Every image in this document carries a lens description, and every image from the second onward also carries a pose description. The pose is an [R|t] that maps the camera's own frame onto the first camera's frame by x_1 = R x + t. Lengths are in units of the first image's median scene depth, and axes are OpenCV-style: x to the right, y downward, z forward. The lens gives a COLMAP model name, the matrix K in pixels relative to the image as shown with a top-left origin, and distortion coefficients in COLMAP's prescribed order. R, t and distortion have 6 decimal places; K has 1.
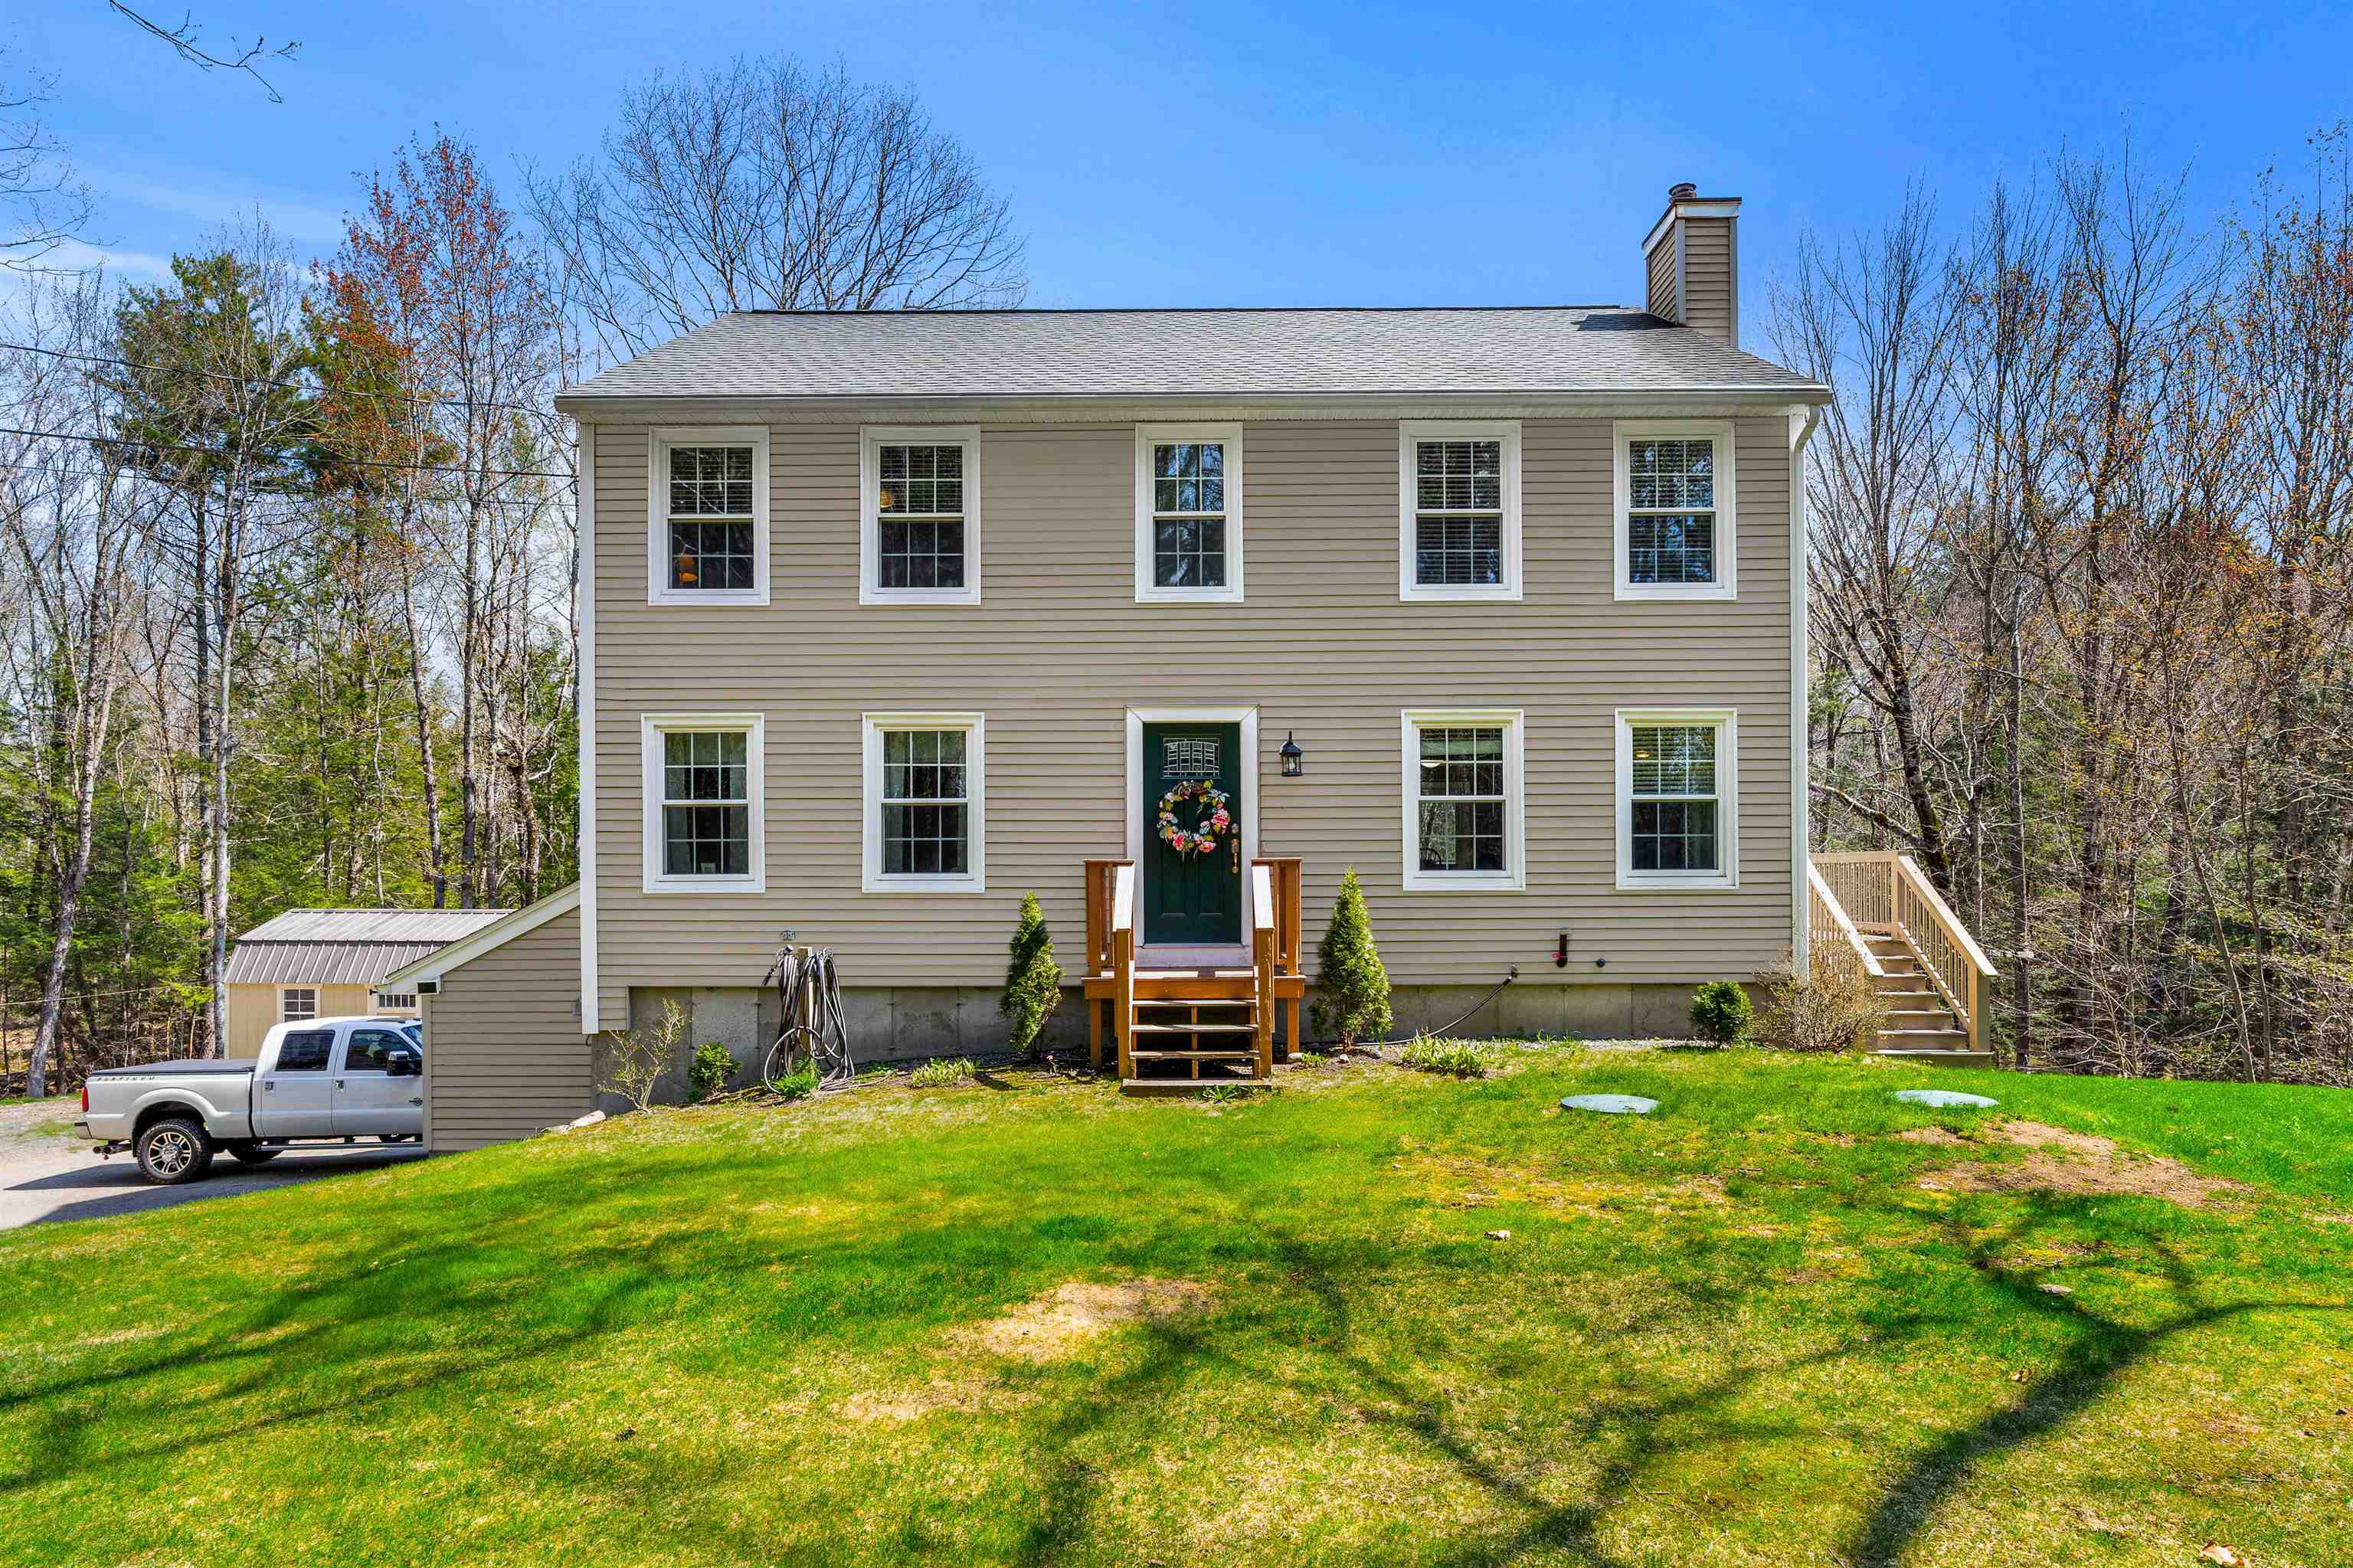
lens RADIAL K [[1237.8, 0, 1214.9], [0, 1237.8, 895.2], [0, 0, 1]] dist [0.001519, -0.001141]
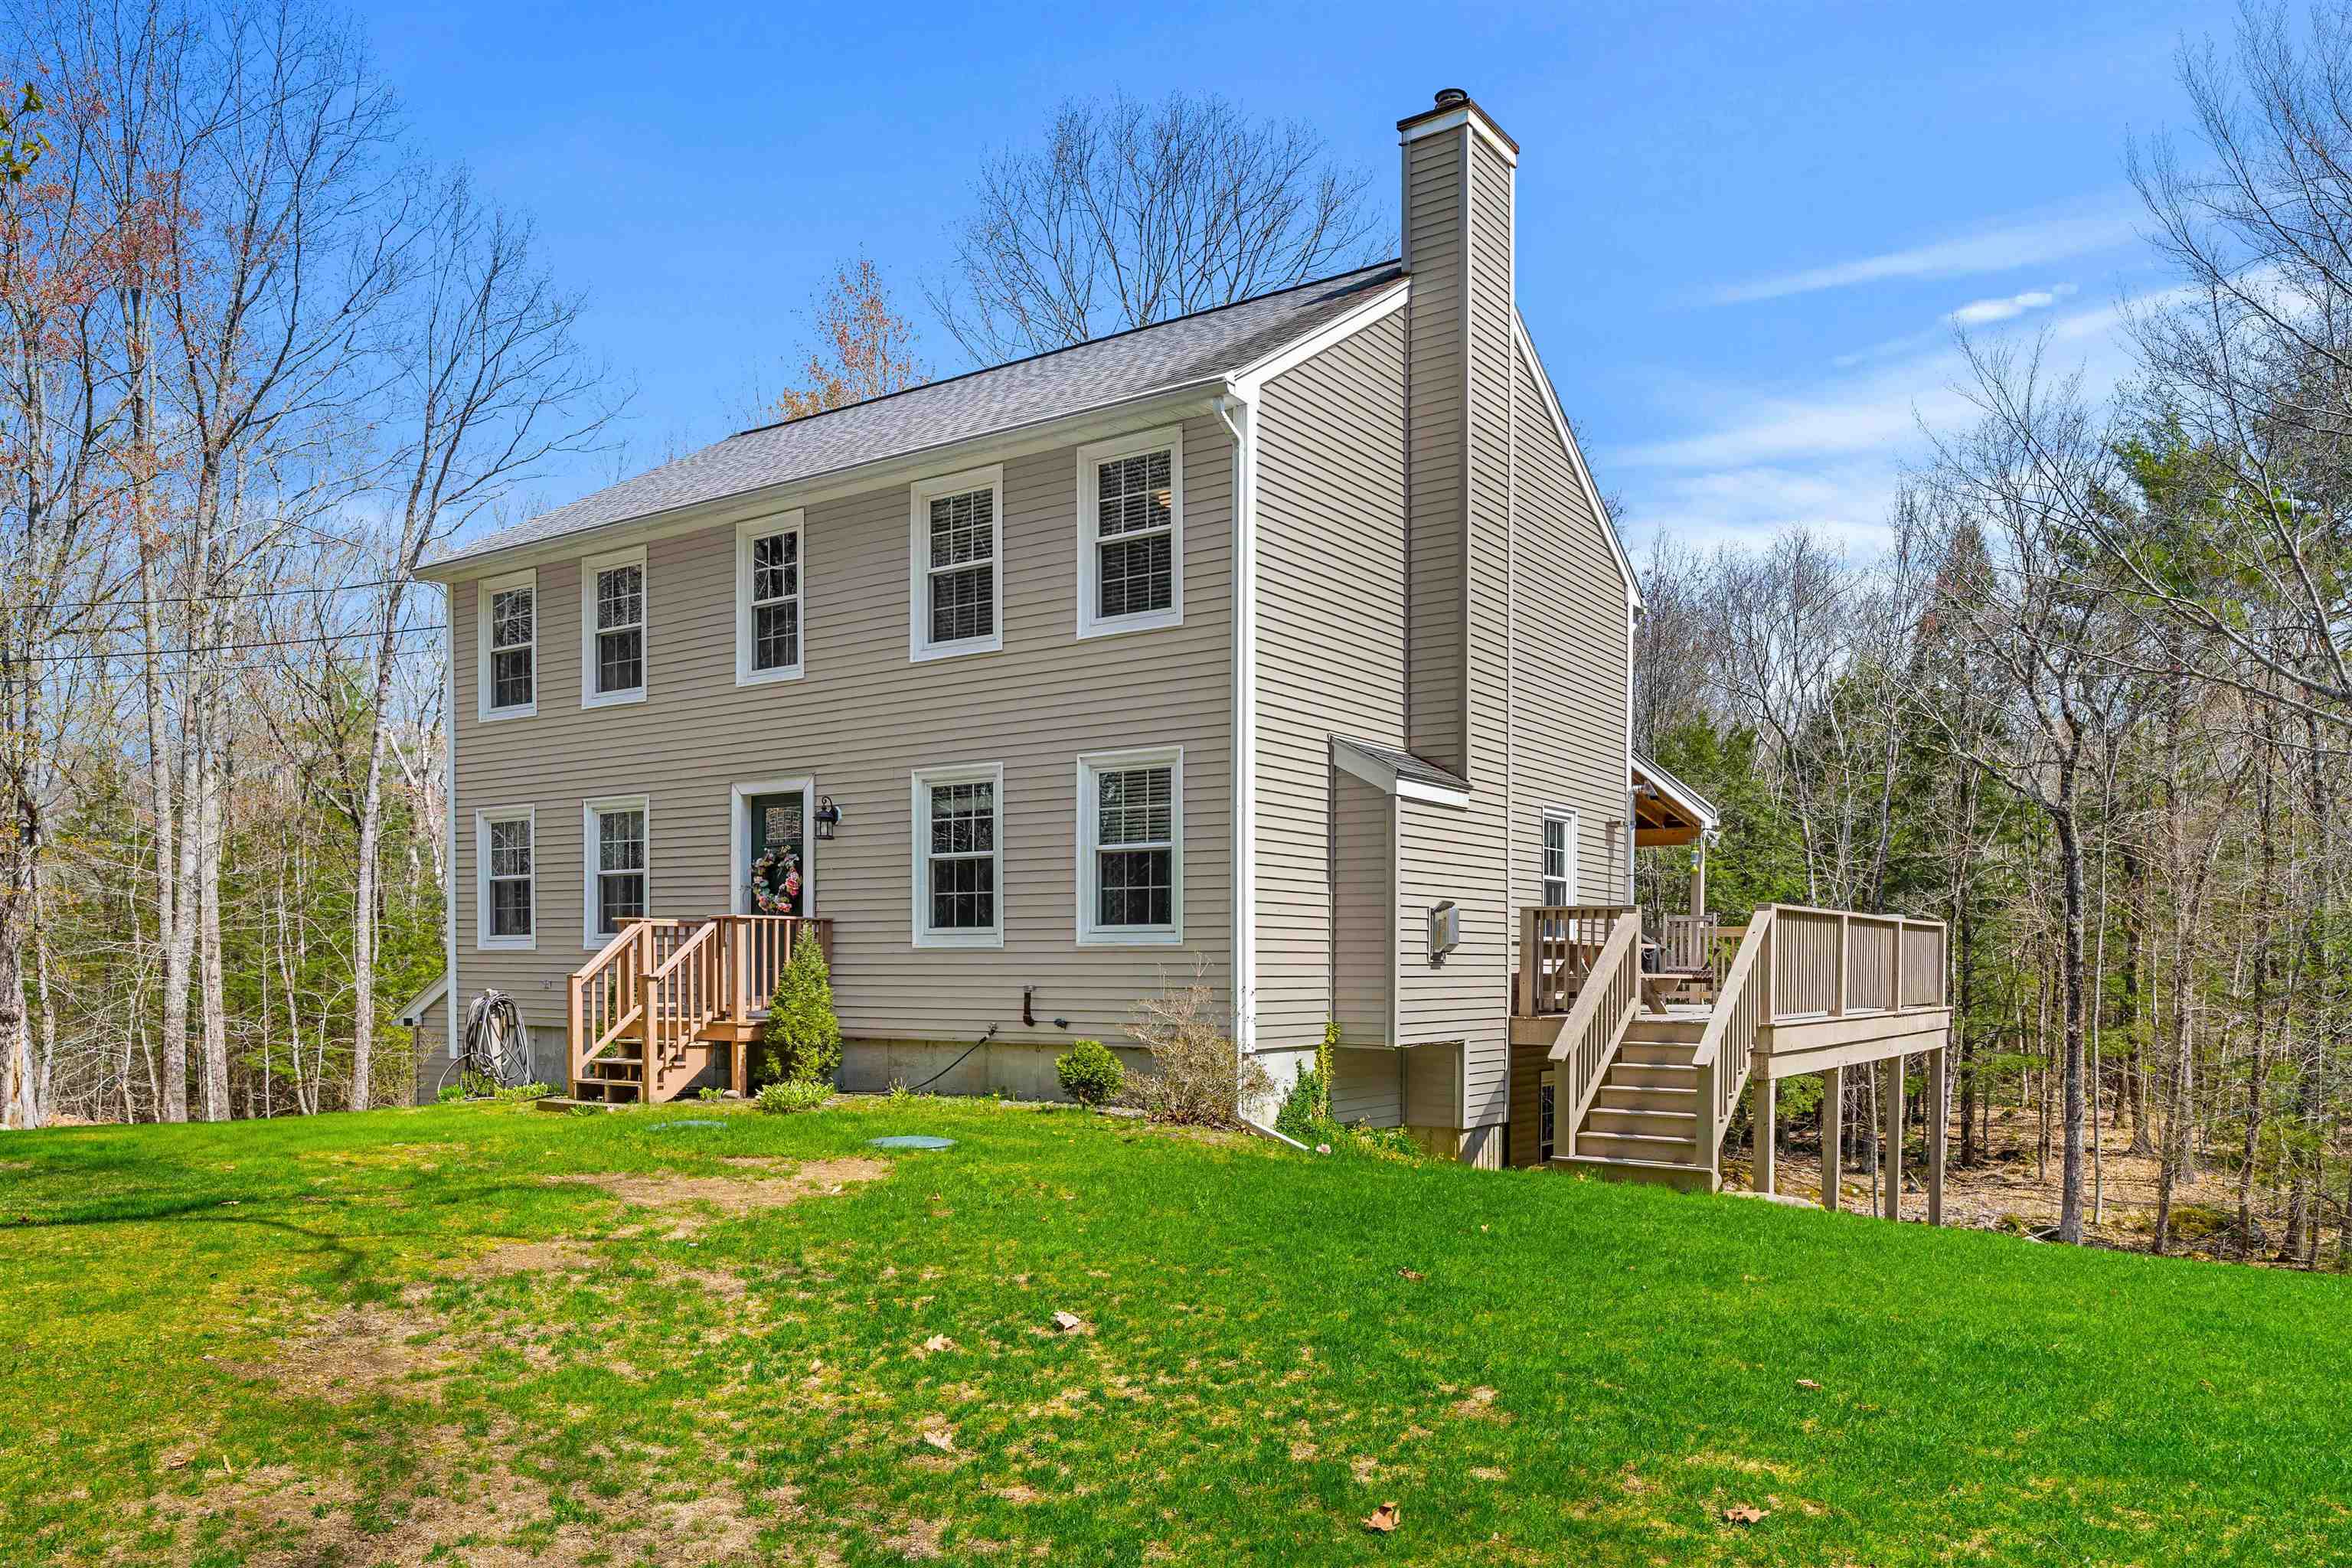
lens RADIAL K [[1666.3, 0, 1182.6], [0, 1666.3, 983.4], [0, 0, 1]] dist [-0.005023, -0.001493]
pose [[0.825617, 0.012212, -0.564099, 1.101144], [0.000410, 0.999753, 0.022243, -0.004476], [0.564231, -0.018595, 0.825408, -0.009683]]
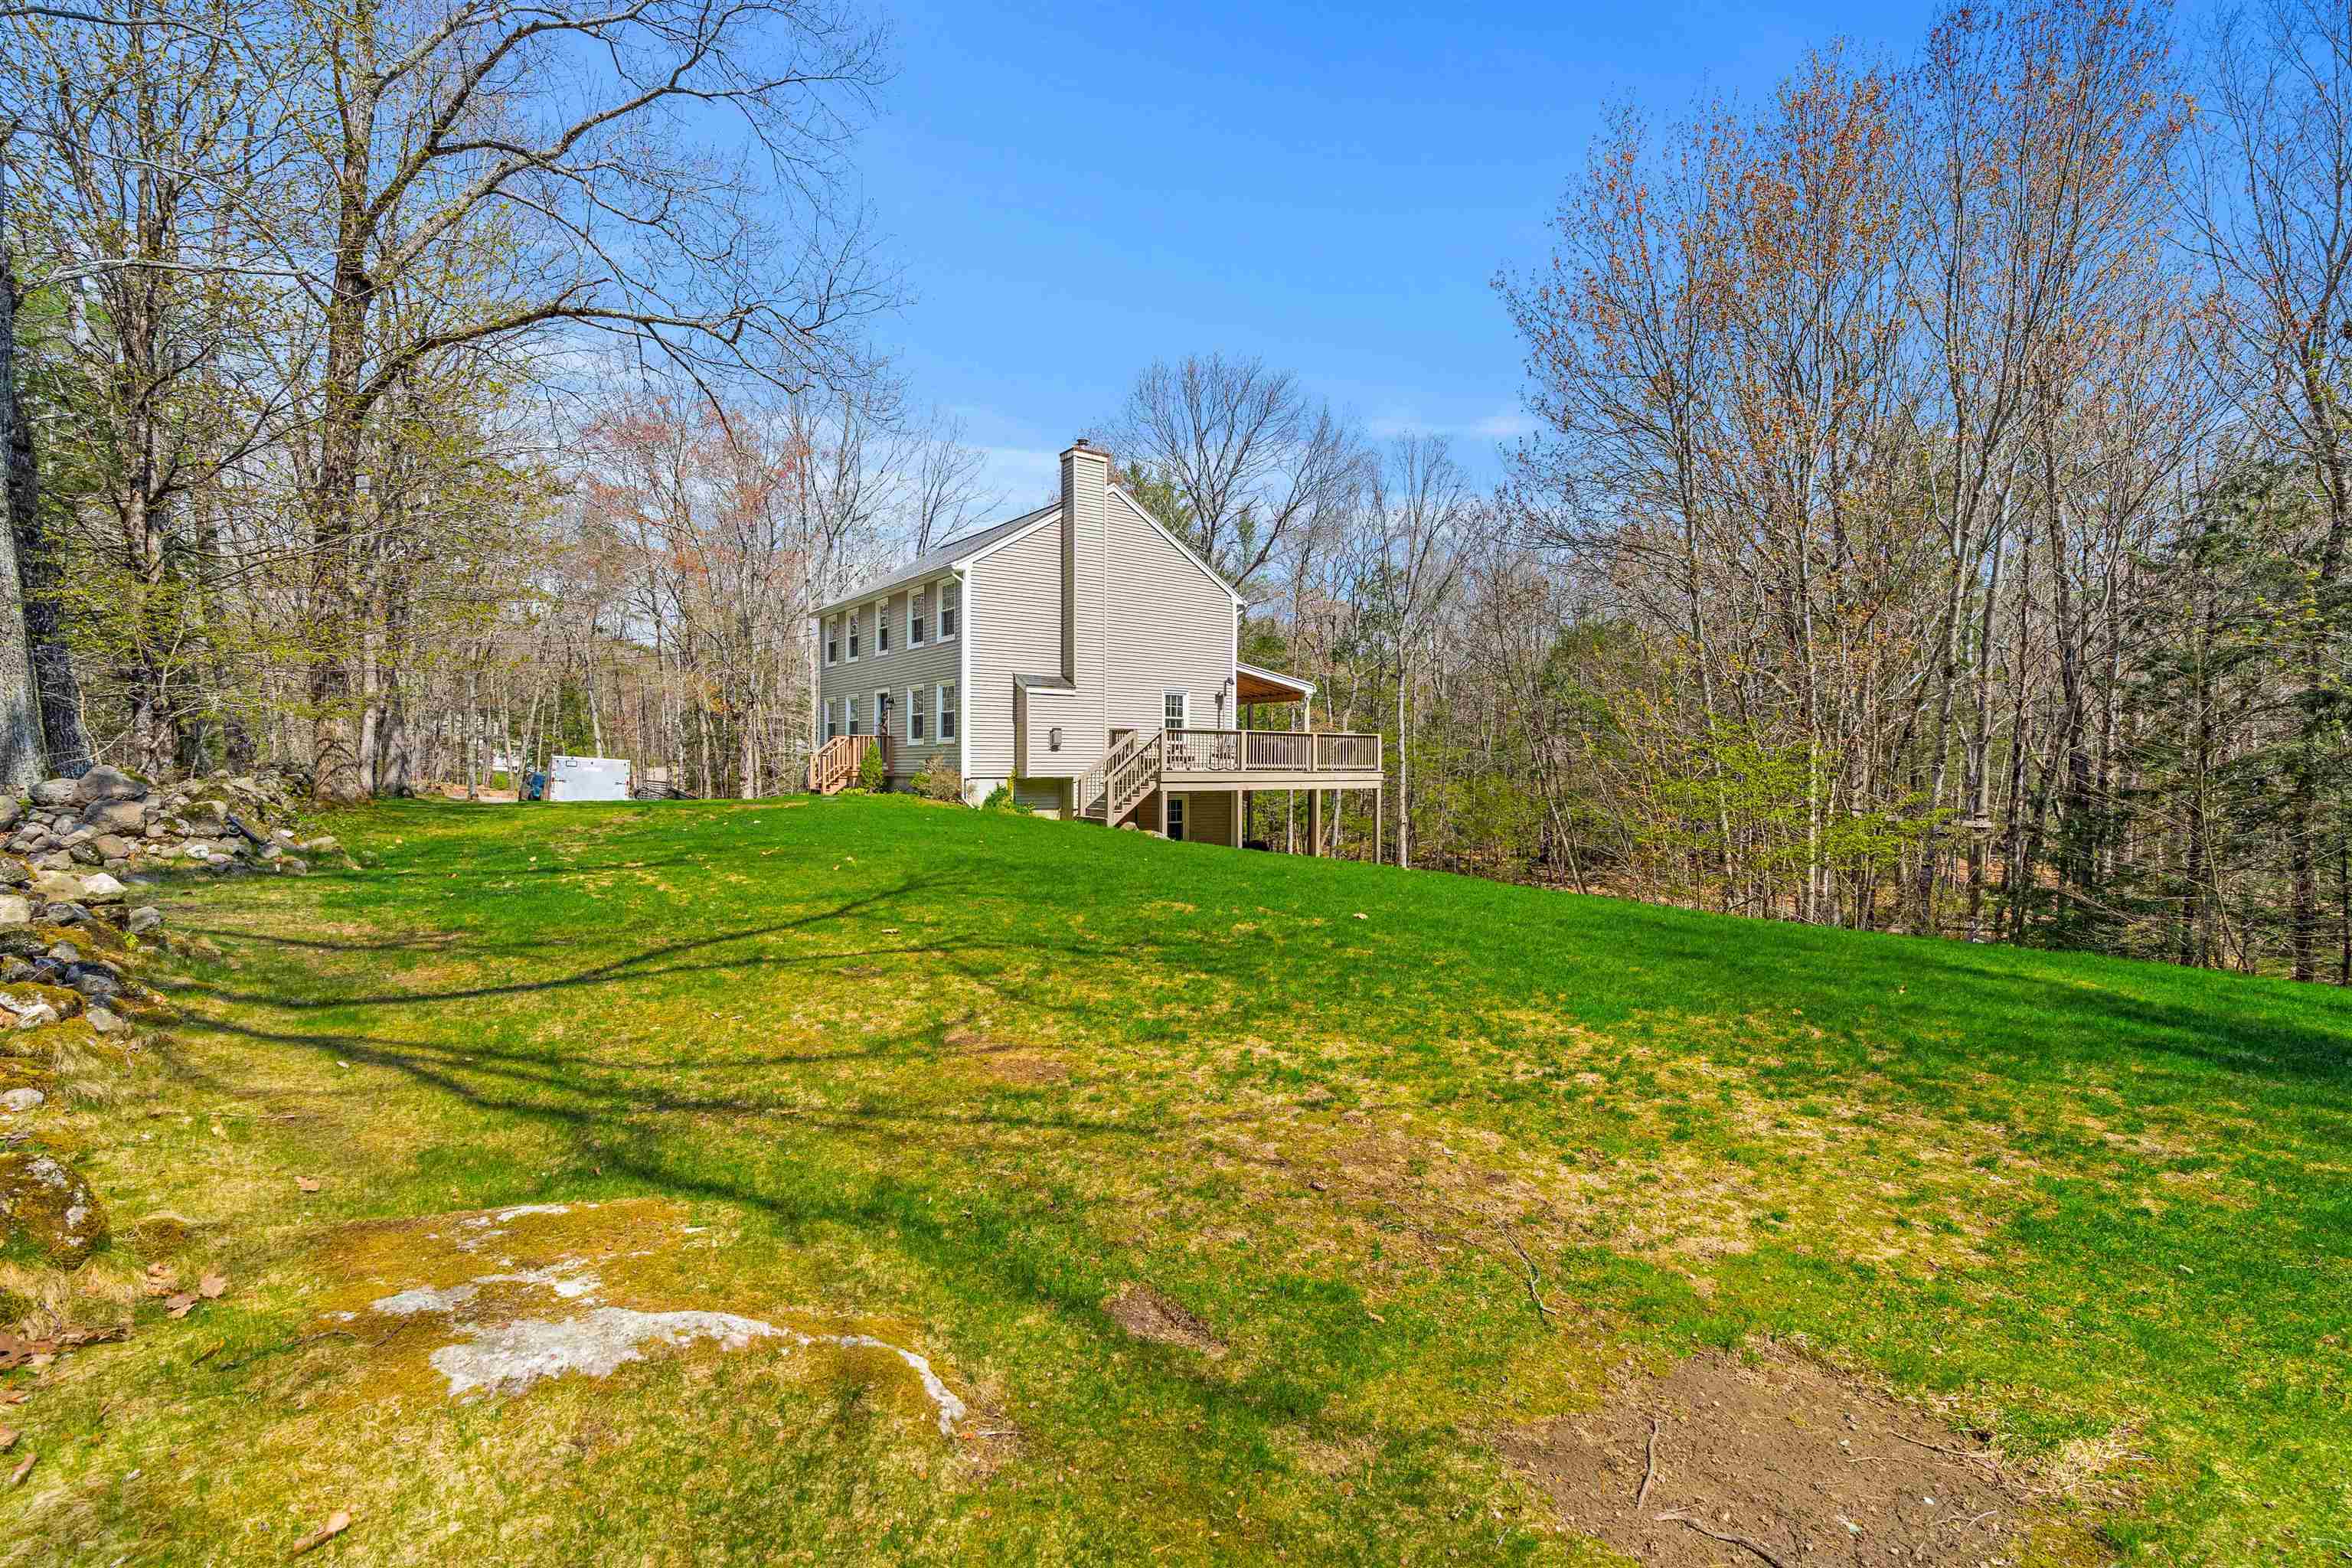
lens RADIAL K [[1070.6, 0, 1176.0], [0, 1070.6, 784.0], [0, 0, 1]] dist [-0.002744, 0.000580]
pose [[0.589482, 0.028350, -0.807284, 2.684584], [0.001163, 0.999353, 0.035944, -0.001861], [0.807780, -0.022128, 0.589068, -0.029460]]
